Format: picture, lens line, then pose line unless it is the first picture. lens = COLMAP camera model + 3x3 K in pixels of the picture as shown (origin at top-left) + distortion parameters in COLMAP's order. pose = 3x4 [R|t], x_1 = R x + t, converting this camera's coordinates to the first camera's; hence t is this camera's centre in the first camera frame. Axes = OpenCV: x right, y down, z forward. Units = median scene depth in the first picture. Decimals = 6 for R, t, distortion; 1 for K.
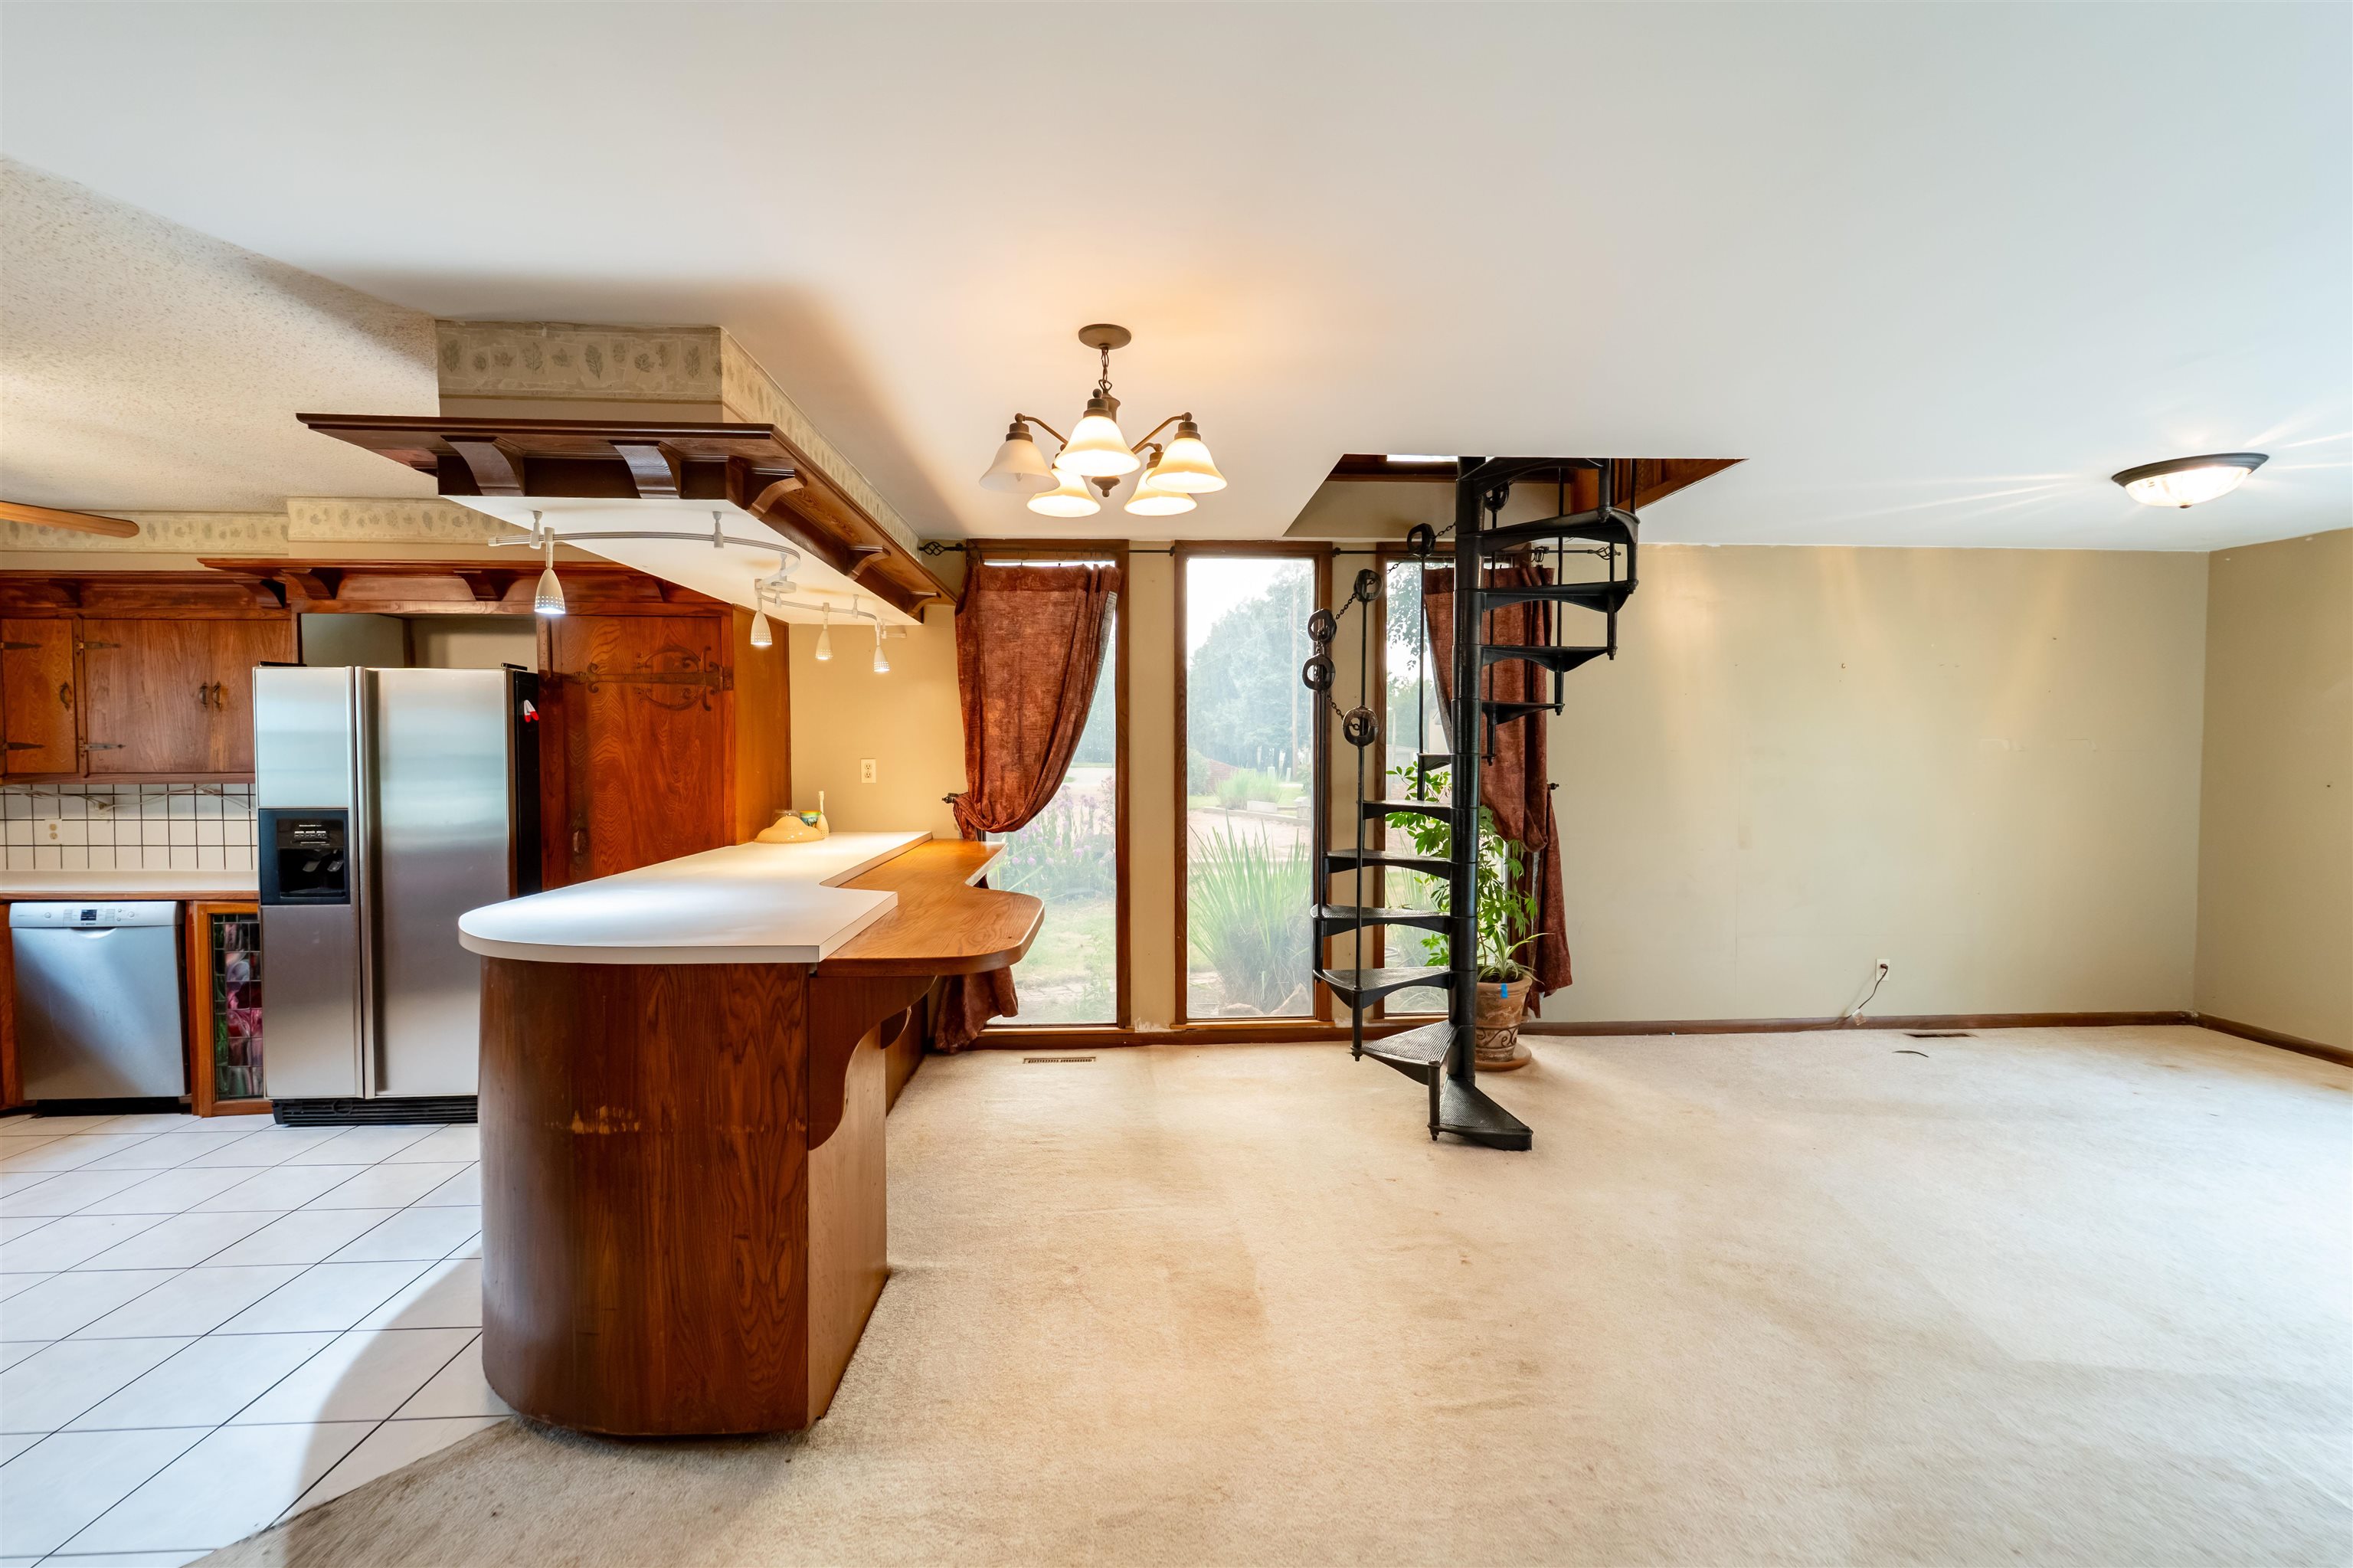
lens RADIAL K [[975.6, 0, 1177.1], [0, 975.6, 782.4], [0, 0, 1]] dist [-0.000221, 0.000050]
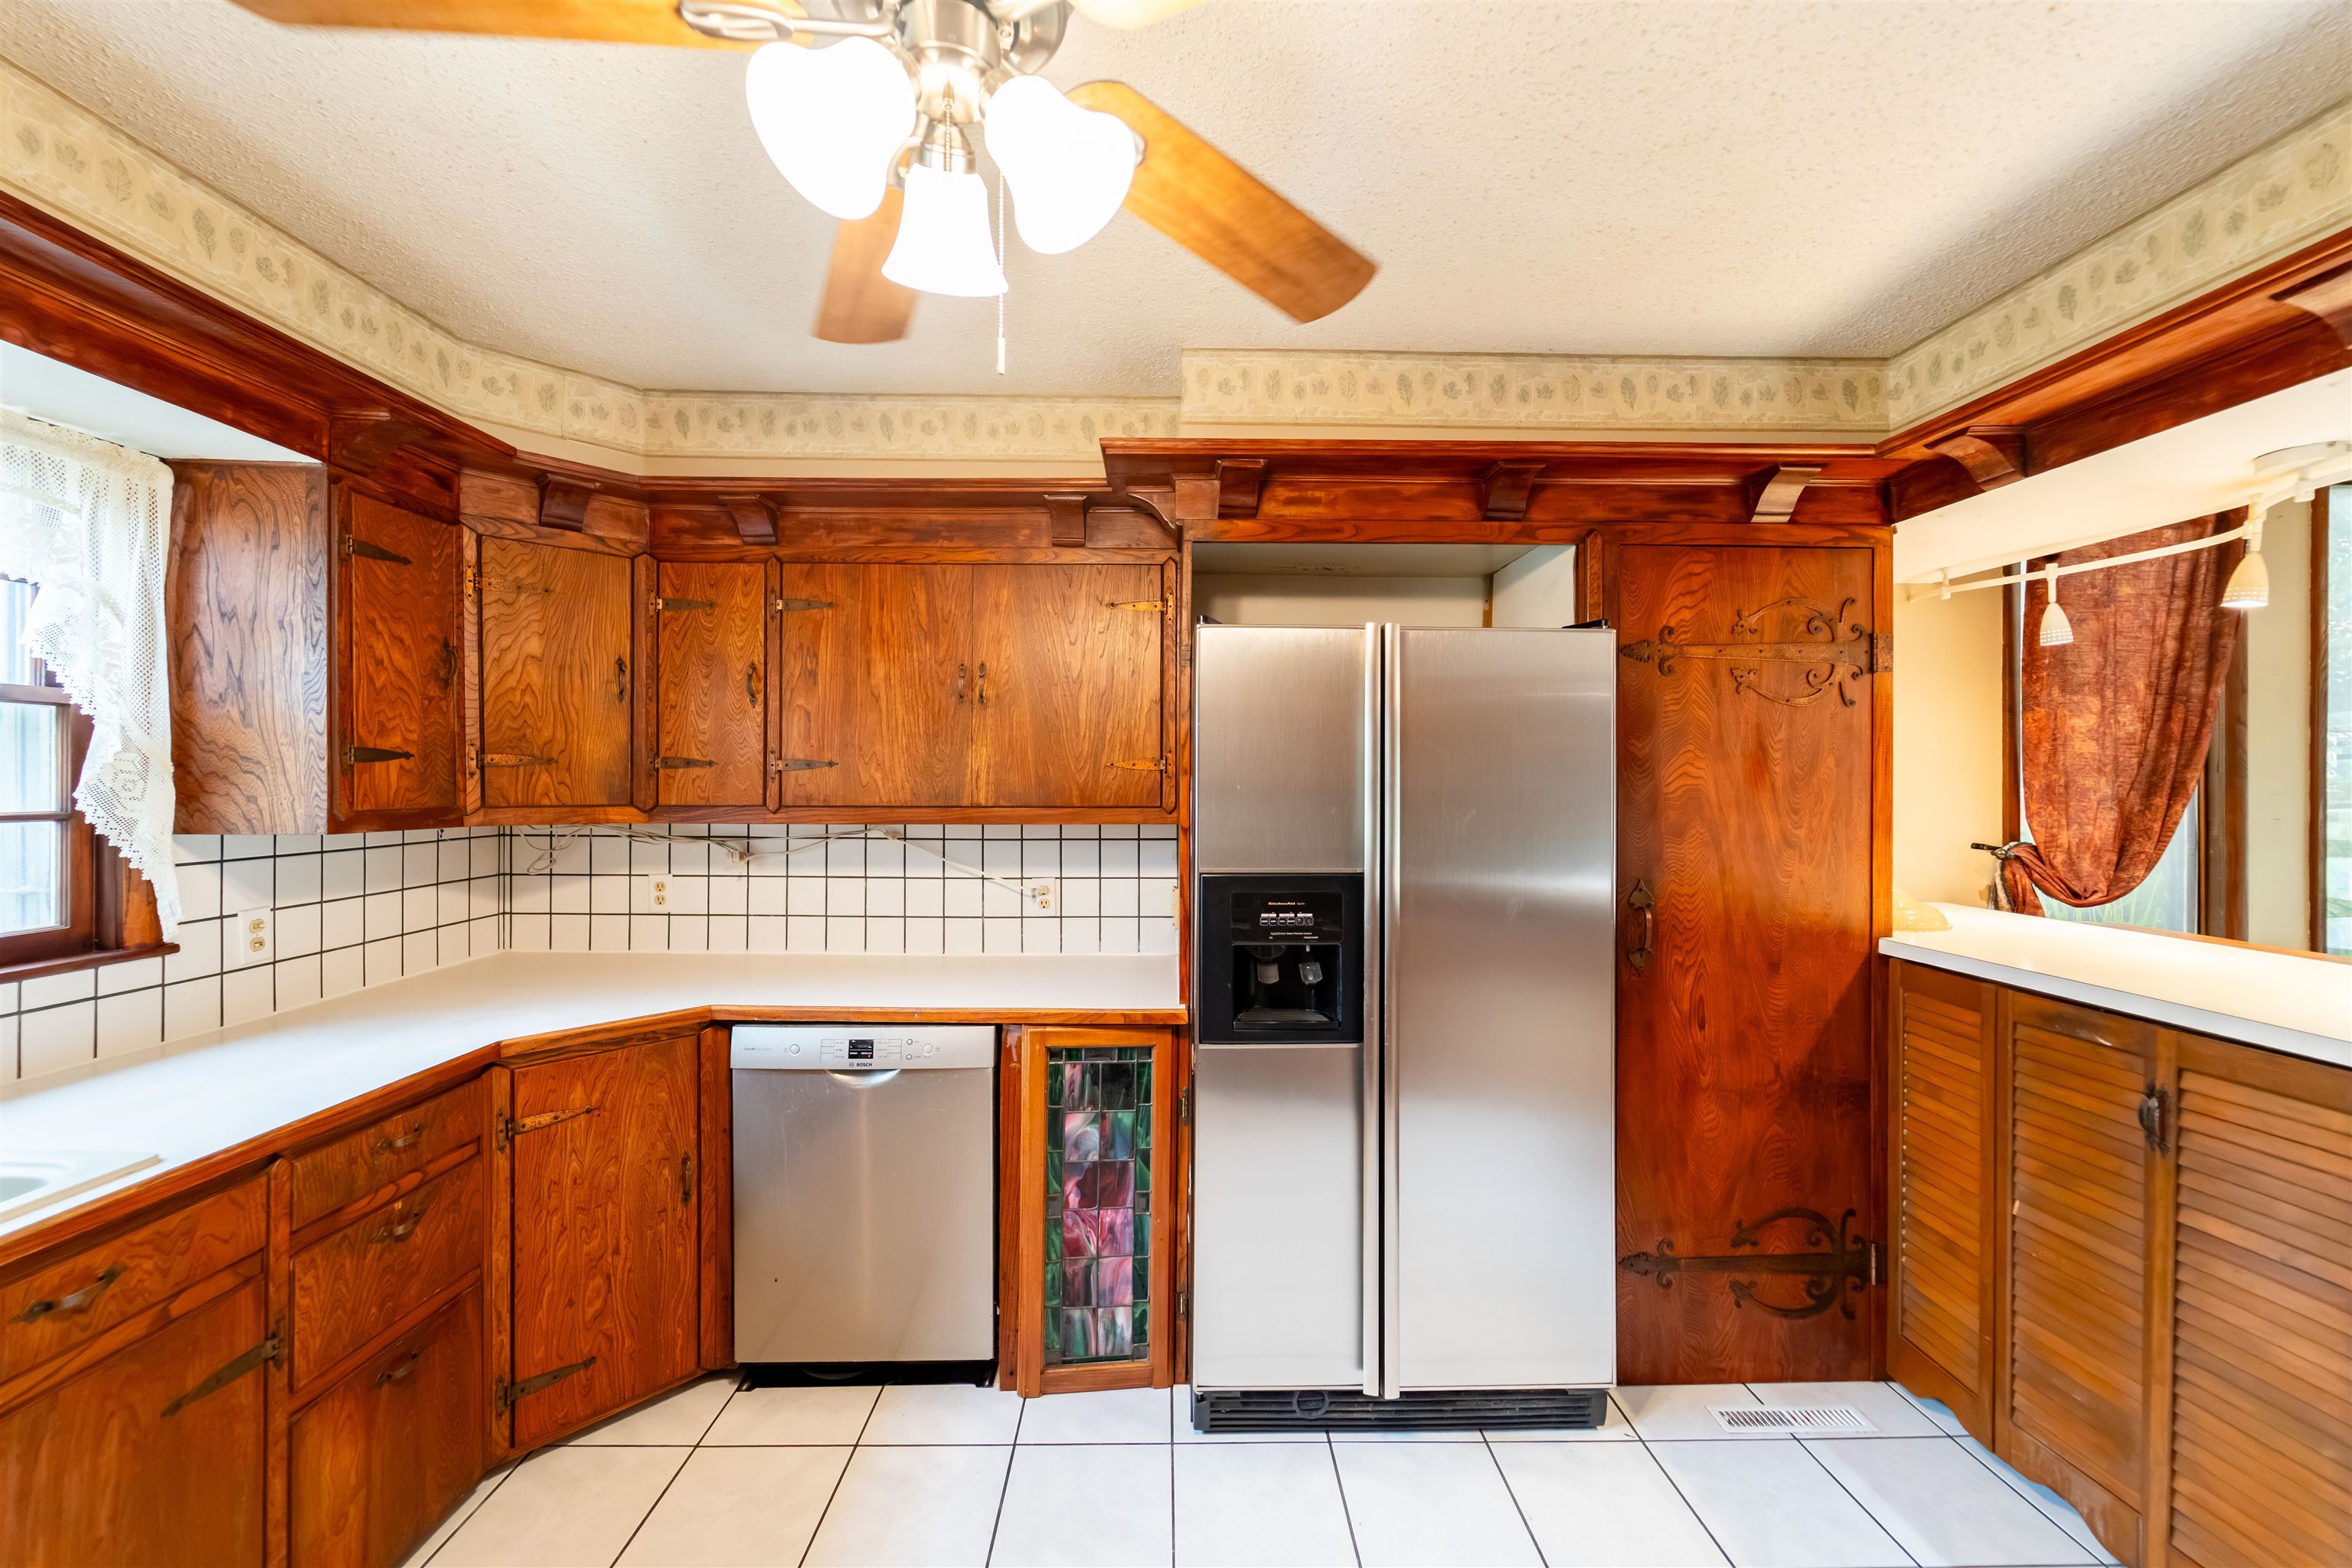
lens RADIAL K [[941.5, 0, 1178.6], [0, 941.5, 779.3], [0, 0, 1]] dist [0.003669, -0.001234]
pose [[0.999236, 0.004427, -0.038835, -0.845648], [-0.005759, 0.999396, -0.034272, -0.007552], [0.038660, 0.034470, 0.998658, 0.407305]]
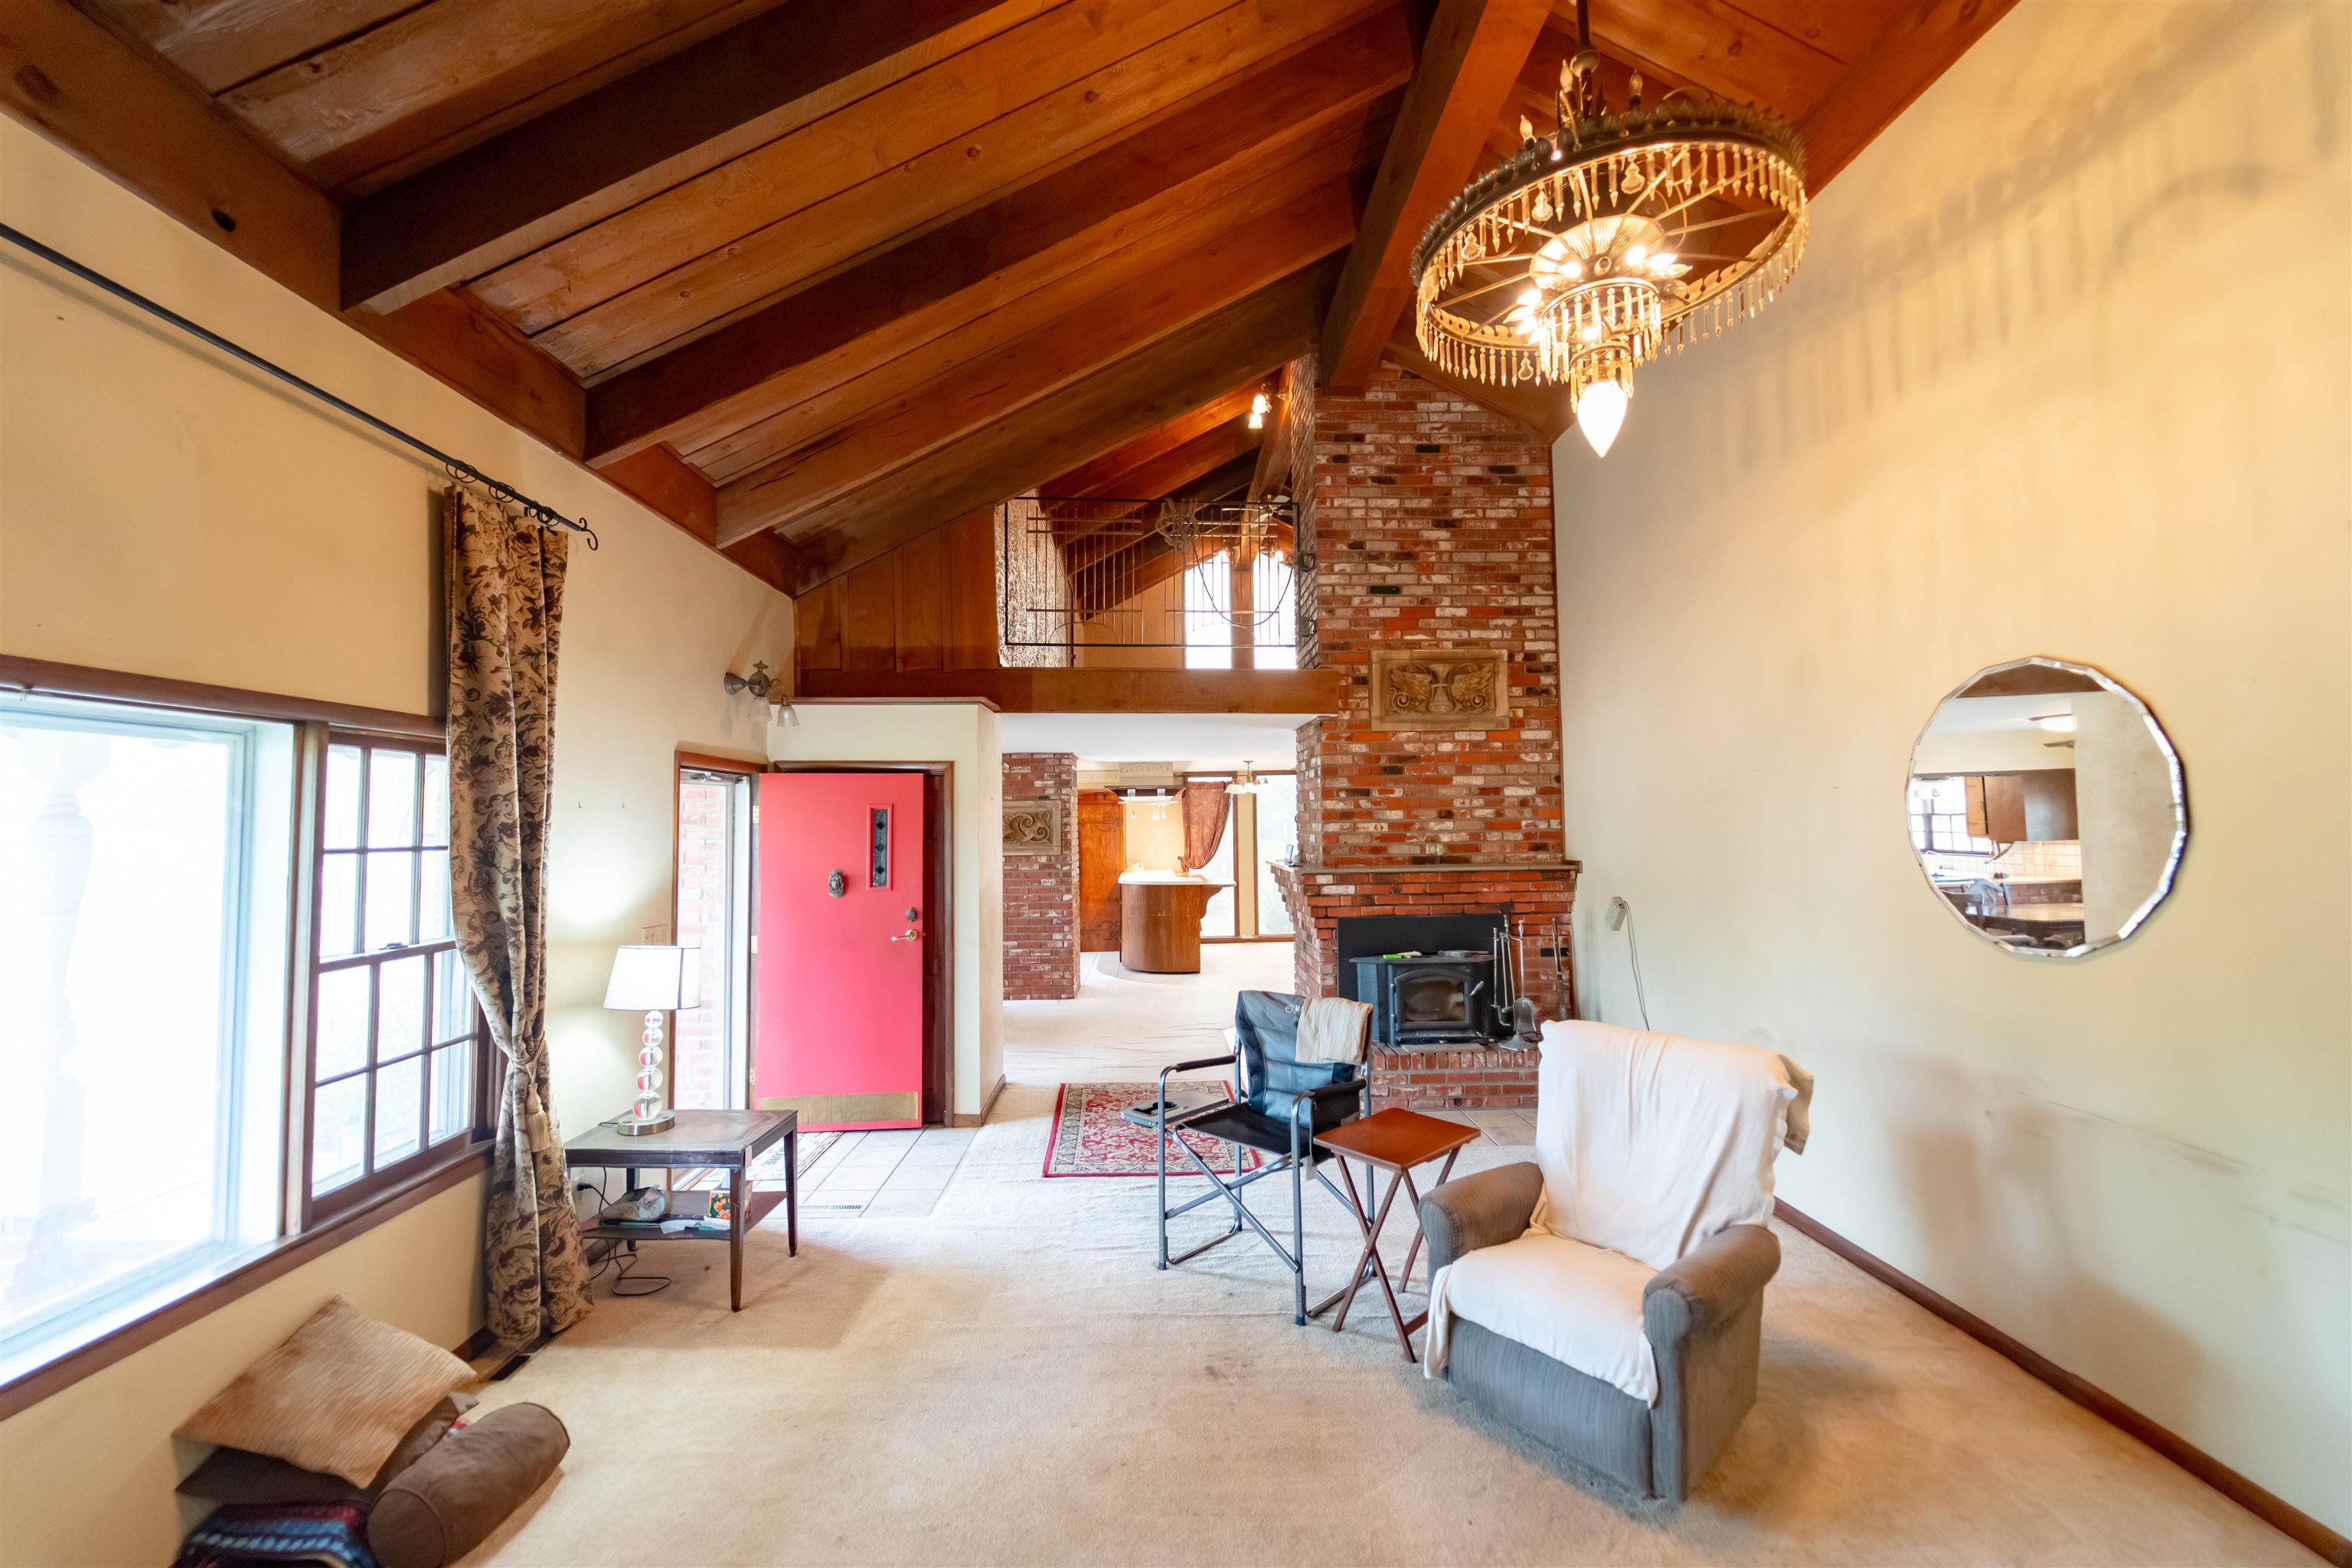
lens RADIAL K [[941.5, 0, 1179.2], [0, 941.5, 780.1], [0, 0, 1]] dist [0.003669, -0.001234]
pose [[0.999498, -0.012580, -0.029064, -0.165318], [0.010291, 0.996931, -0.077602, 0.001951], [0.029951, 0.077264, 0.996561, -2.176584]]
